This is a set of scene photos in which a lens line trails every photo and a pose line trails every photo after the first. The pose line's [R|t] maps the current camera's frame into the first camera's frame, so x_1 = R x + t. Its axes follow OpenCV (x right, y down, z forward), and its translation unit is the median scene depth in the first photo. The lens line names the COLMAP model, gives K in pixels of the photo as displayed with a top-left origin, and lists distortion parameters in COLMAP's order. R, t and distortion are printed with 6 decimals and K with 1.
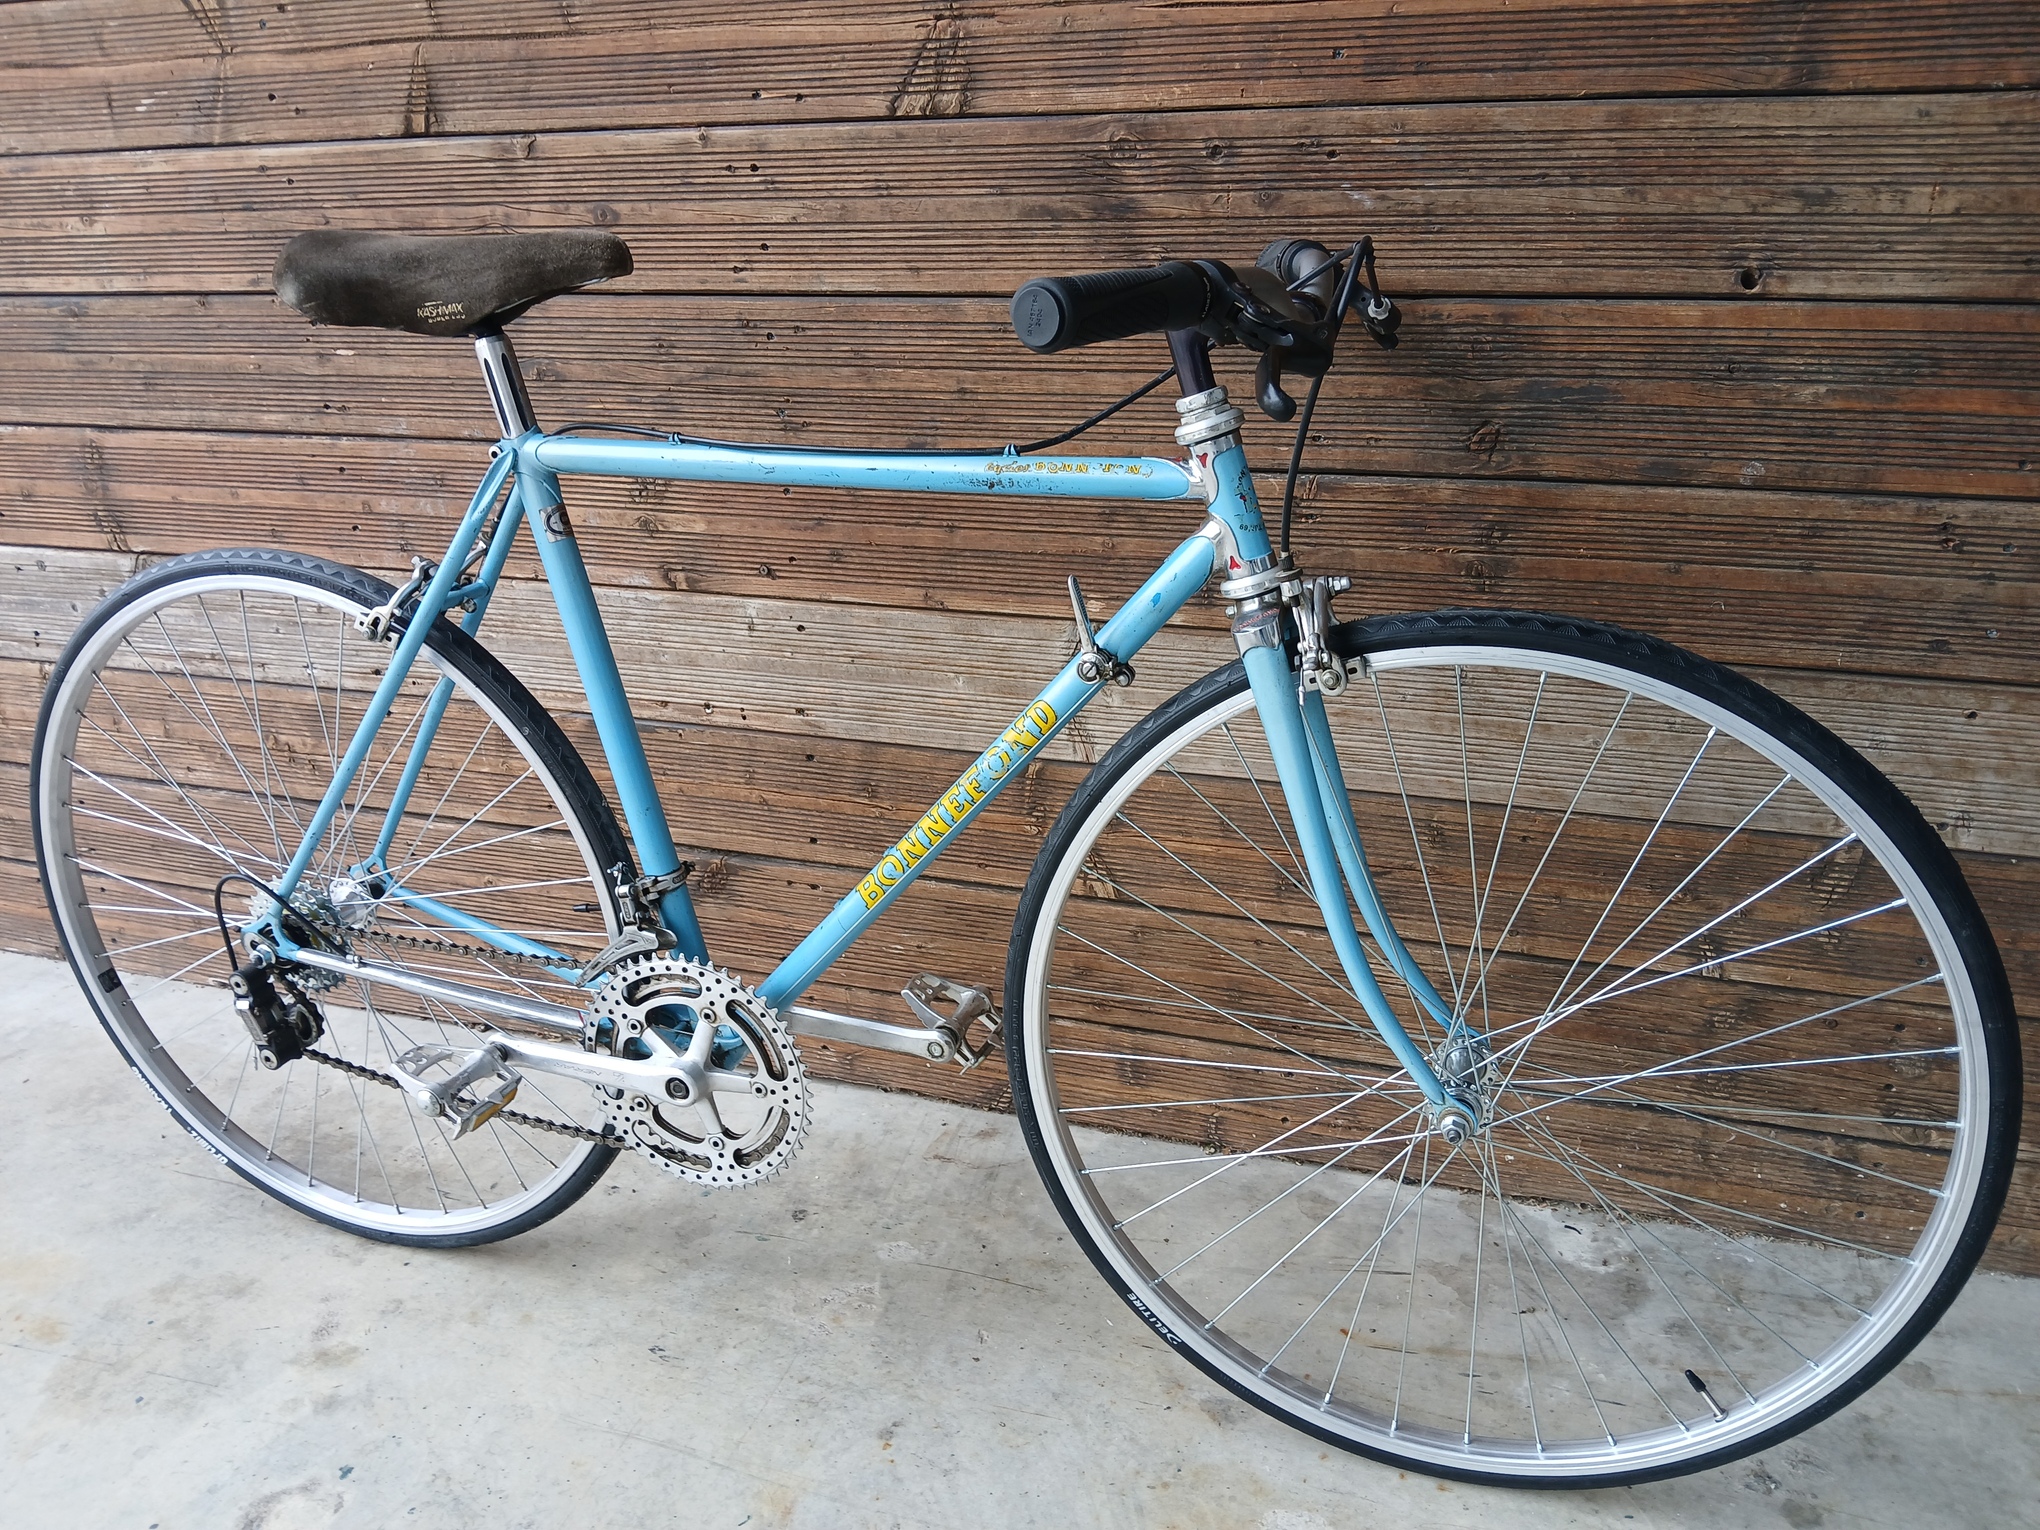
lens RADIAL K [[1603.0, 0, 1000.0], [0, 1603.0, 783.9], [0, 0, 1]] dist [0.023112, -0.089203]
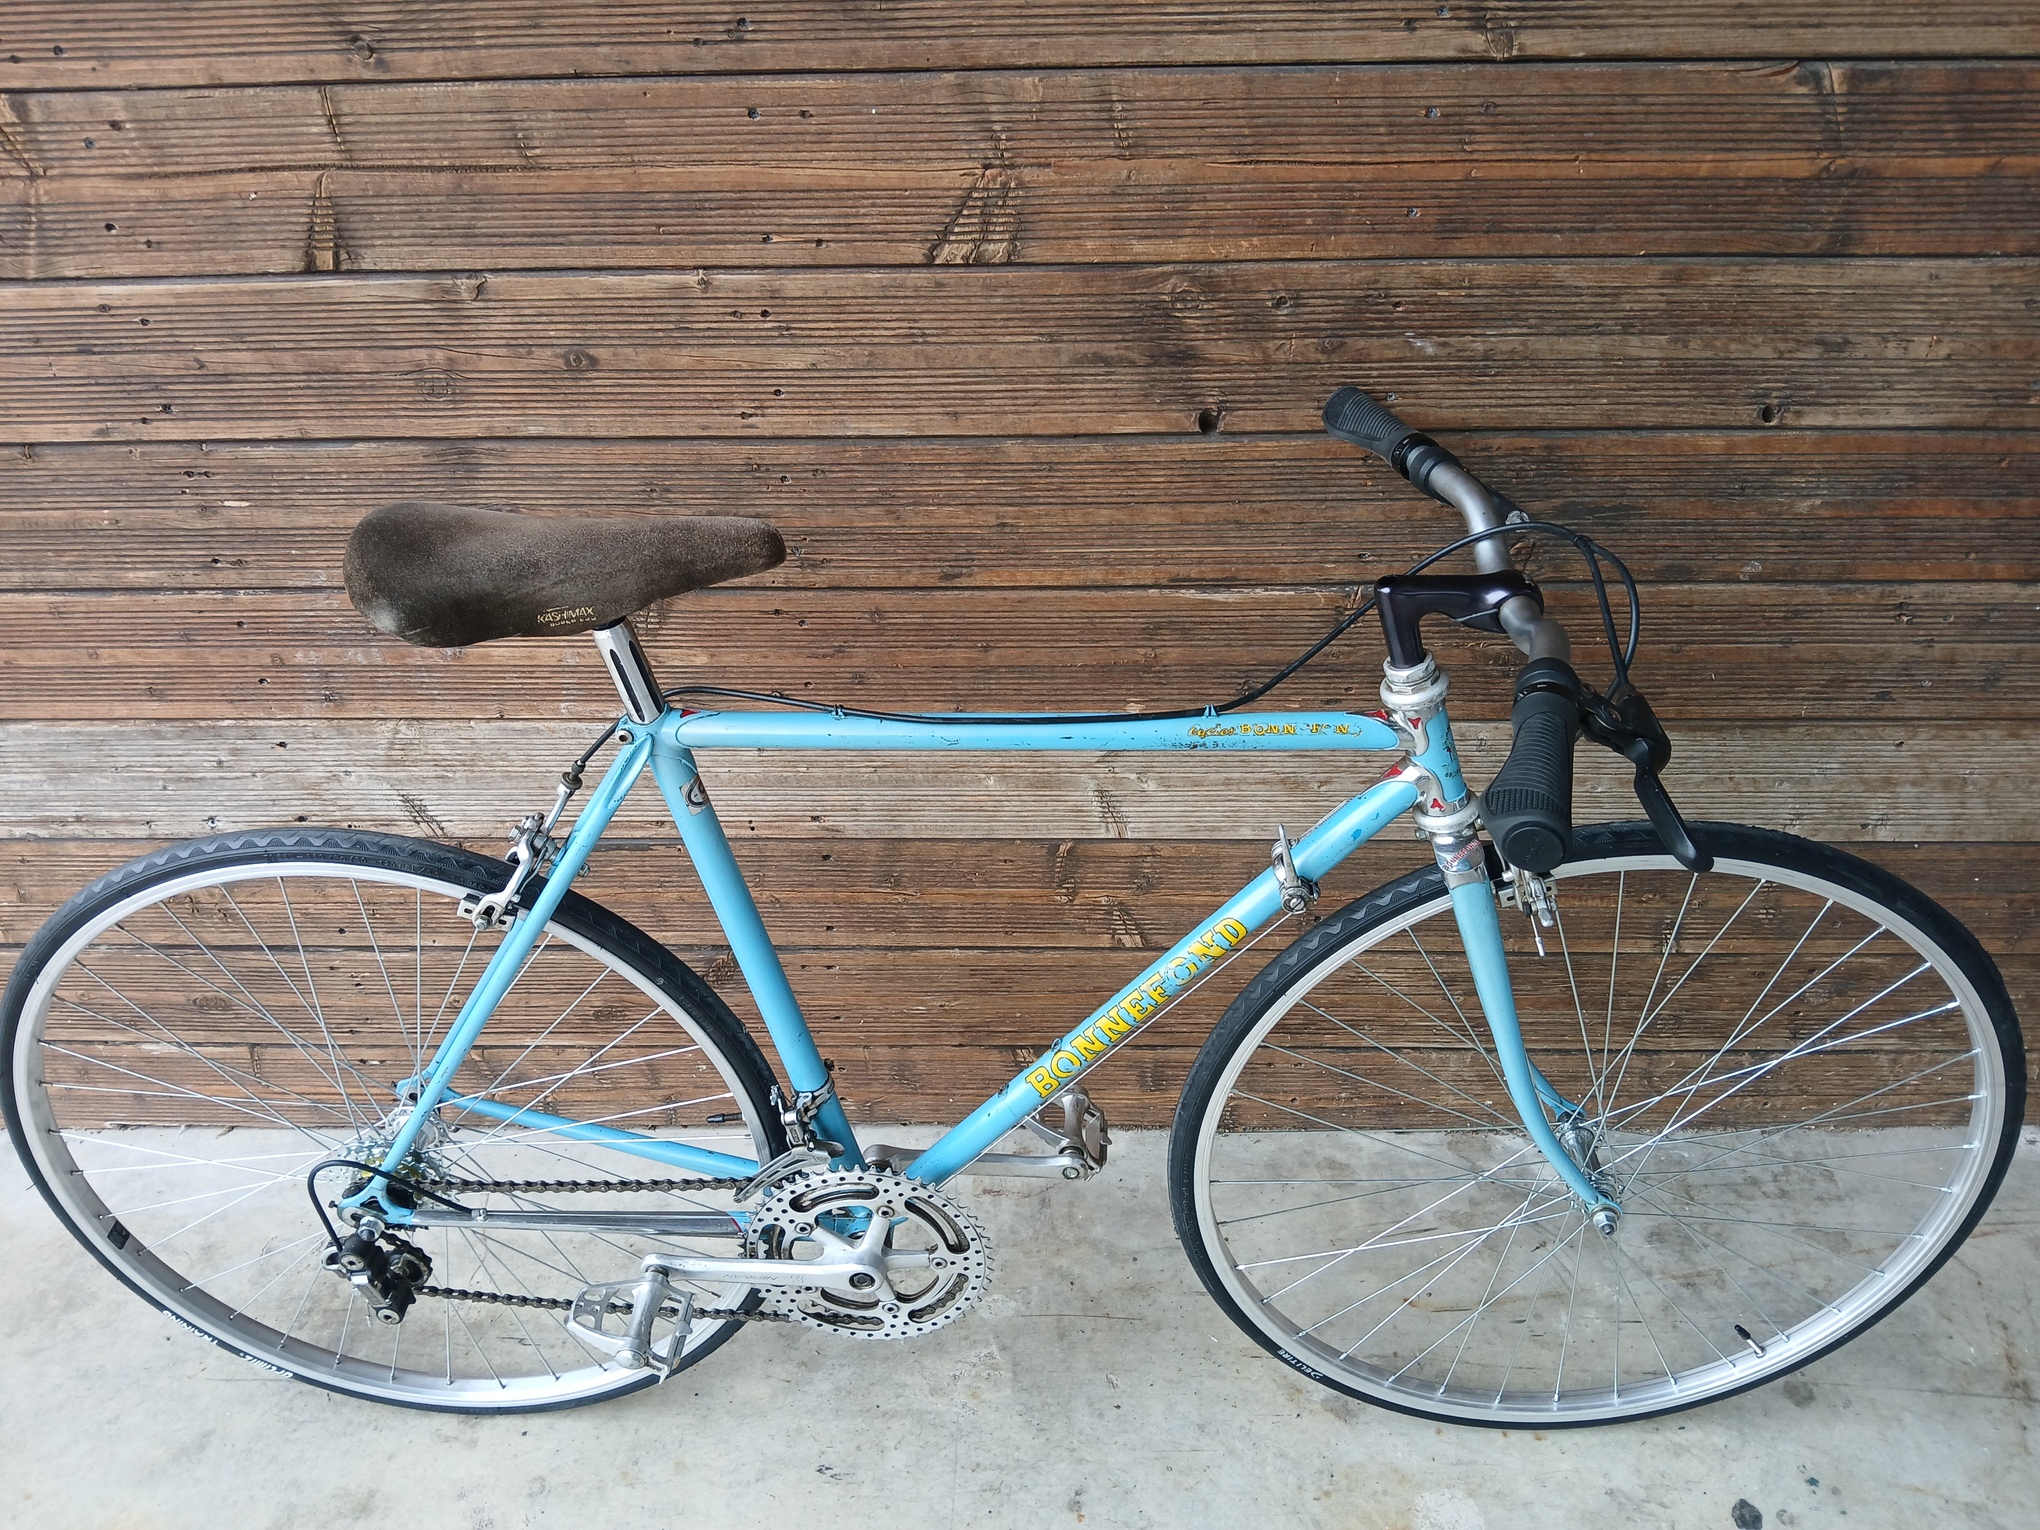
lens RADIAL K [[1603.0, 0, 995.2], [0, 1603.0, 779.1], [0, 0, 1]] dist [0.023112, -0.089203]
pose [[0.954198, -0.163240, 0.250715, -0.310139], [0.106193, 0.968259, 0.226270, -0.331094], [-0.279693, -0.189283, 0.941246, 0.059452]]
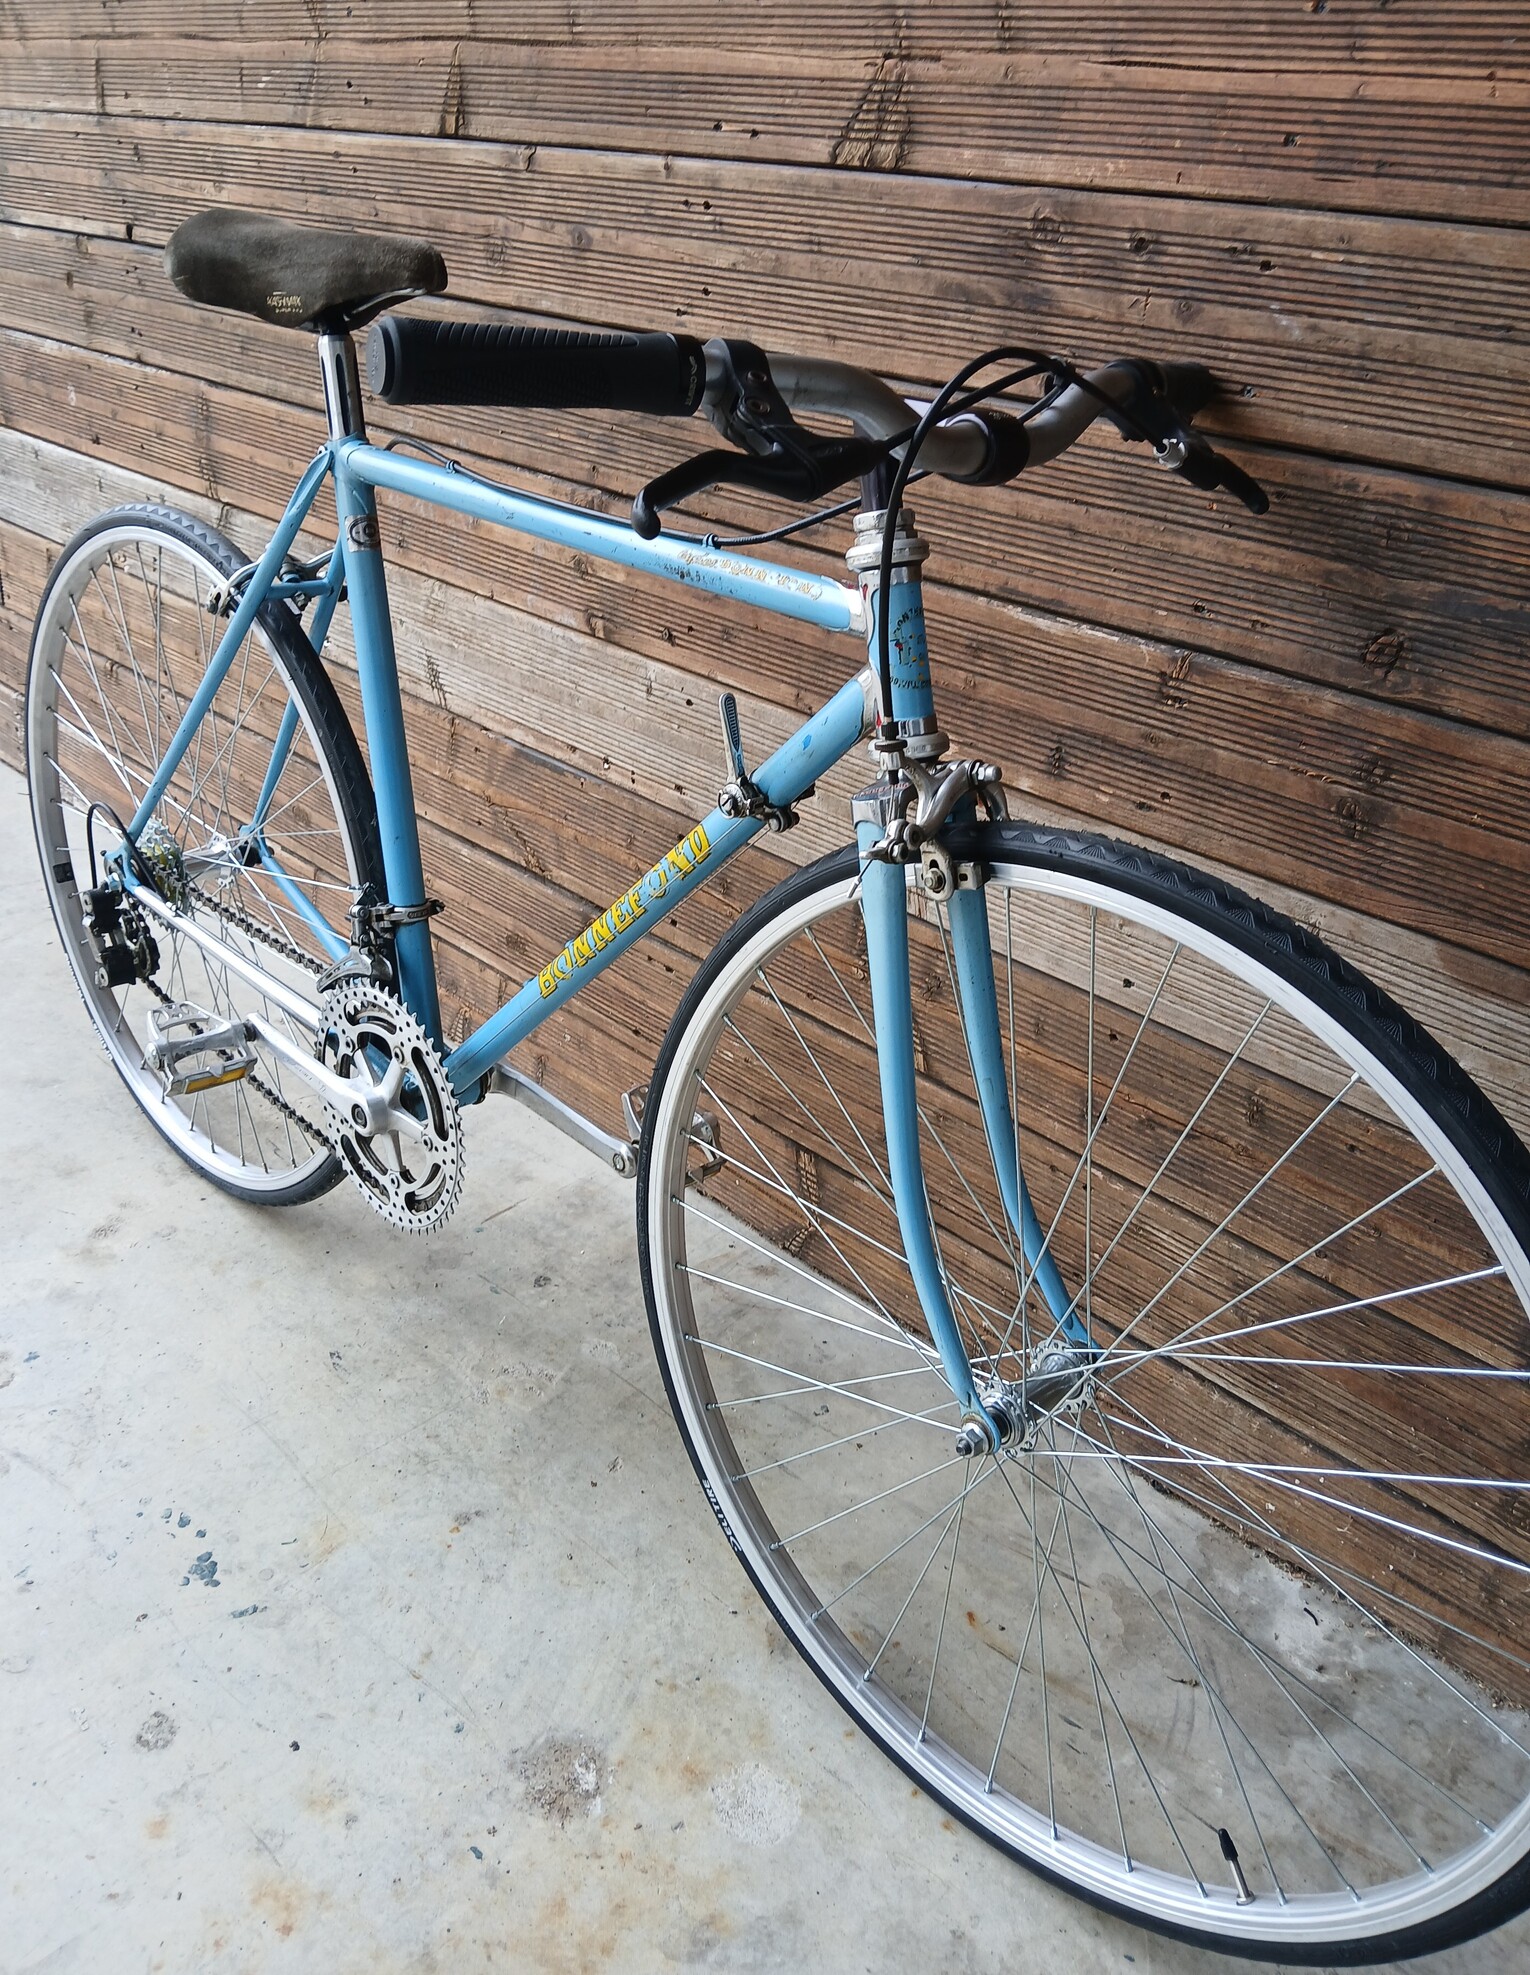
lens RADIAL K [[1596.4, 0, 756.9], [0, 1596.4, 948.9], [0, 0, 1]] dist [0.019476, -0.089143]
pose [[0.902505, 0.272589, -0.333438, 0.311107], [-0.255325, 0.962130, 0.095472, -0.065946], [0.346835, -0.001029, 0.937926, 0.143478]]
